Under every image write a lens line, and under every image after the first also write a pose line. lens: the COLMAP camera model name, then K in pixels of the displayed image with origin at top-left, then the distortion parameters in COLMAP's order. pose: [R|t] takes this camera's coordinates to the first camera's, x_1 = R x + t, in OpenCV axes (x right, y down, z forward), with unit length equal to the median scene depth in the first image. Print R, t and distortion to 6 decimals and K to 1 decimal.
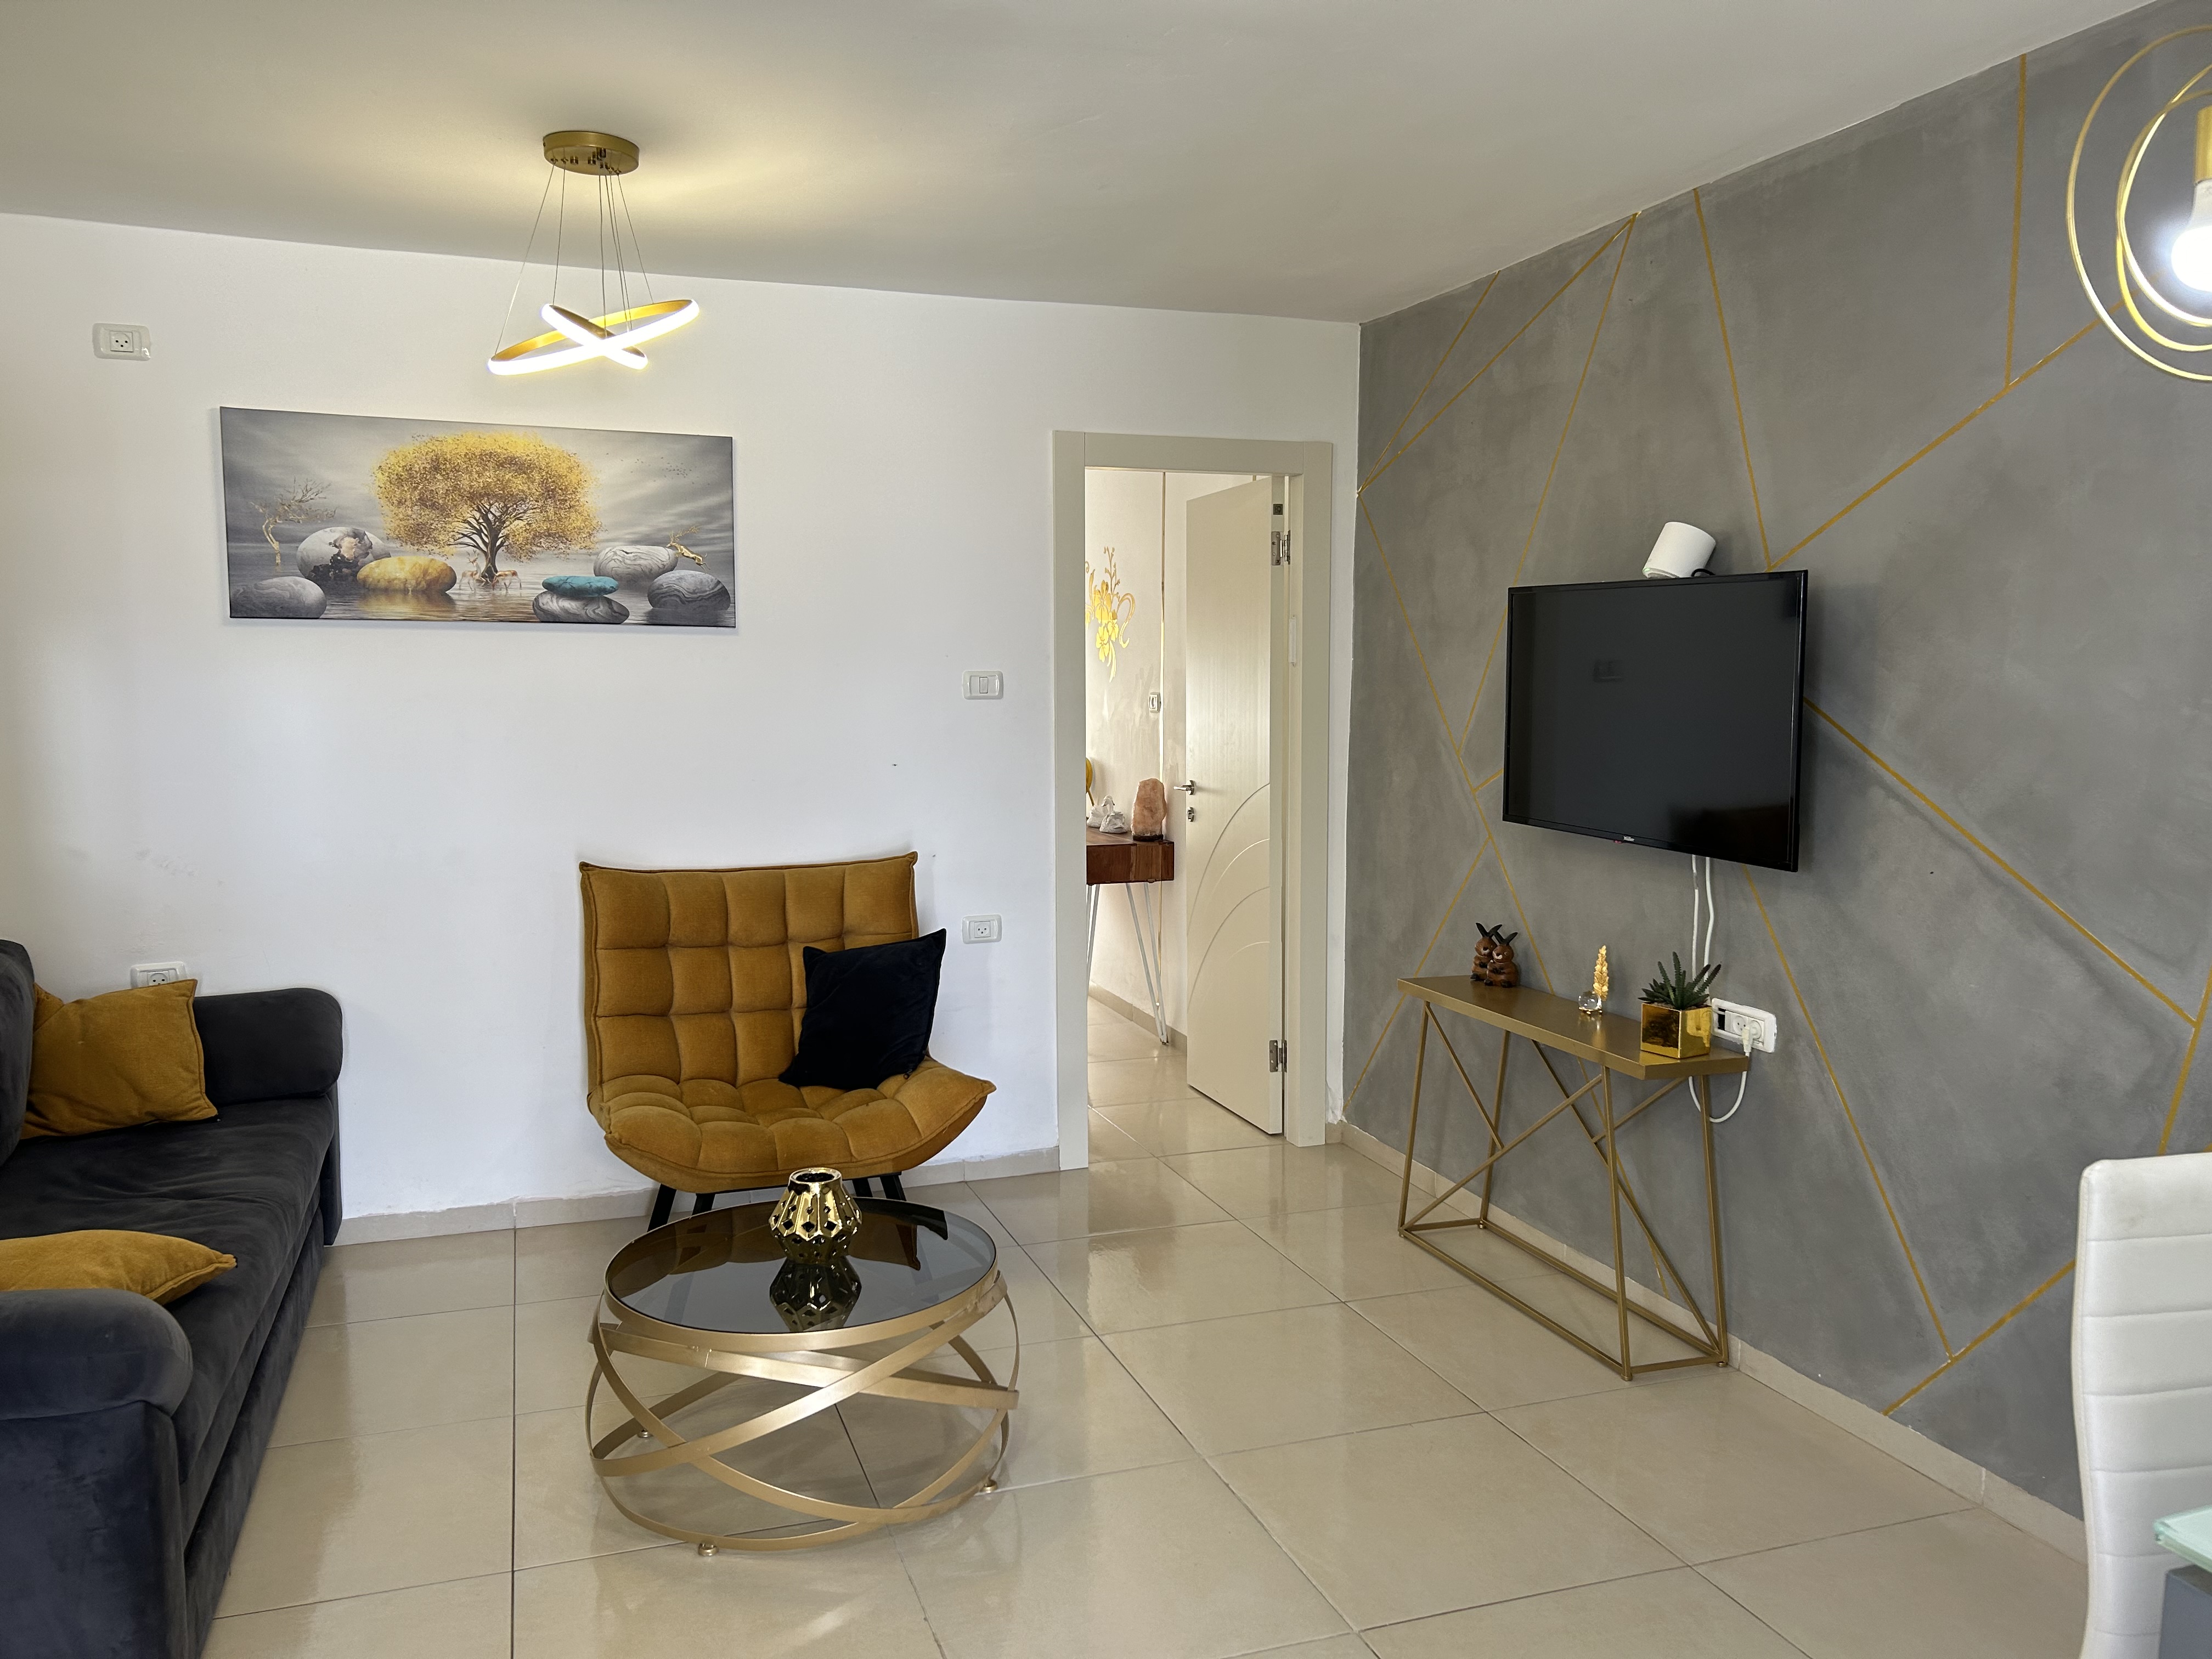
lens RADIAL K [[1661.9, 0, 1103.0], [0, 1661.9, 836.4], [0, 0, 1]] dist [0.024954, -0.029517]
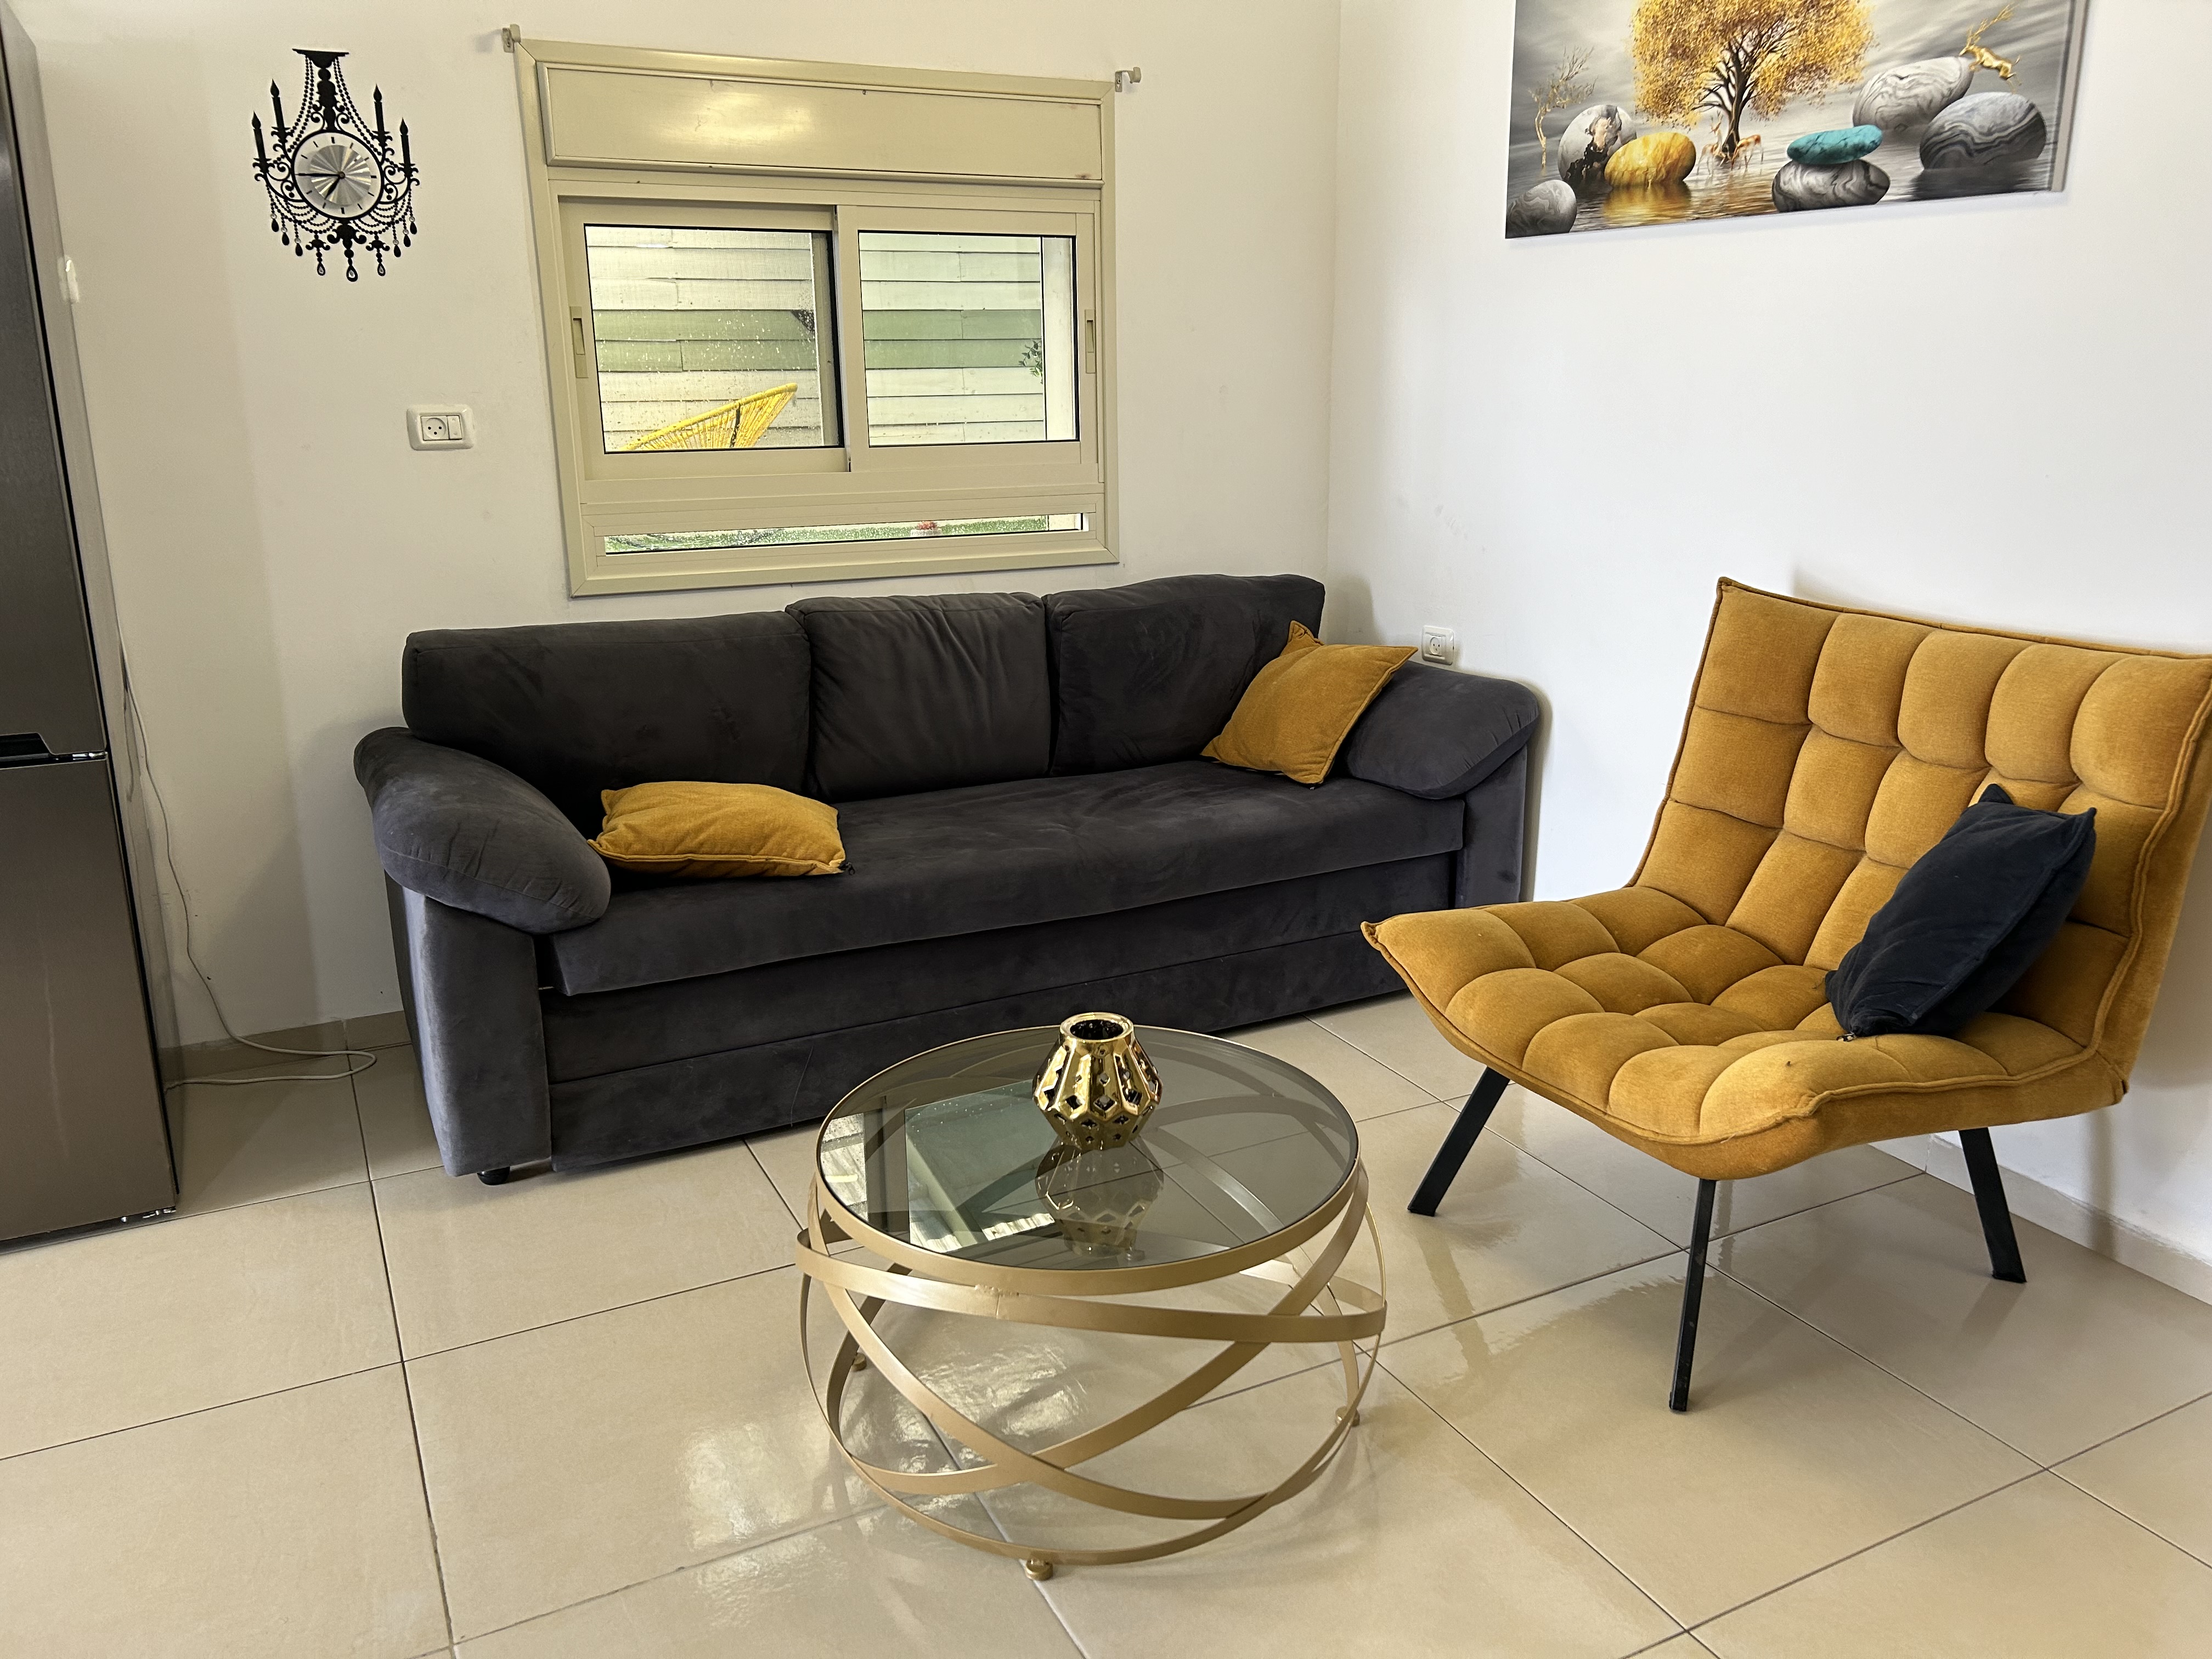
lens RADIAL K [[1661.9, 0, 1103.9], [0, 1661.9, 826.9], [0, 0, 1]] dist [0.024954, -0.029517]
pose [[0.128165, 0.264008, -0.955967, 0.337486], [-0.092255, 0.962911, 0.253557, -0.036679], [0.987453, 0.055696, 0.147767, 0.658376]]
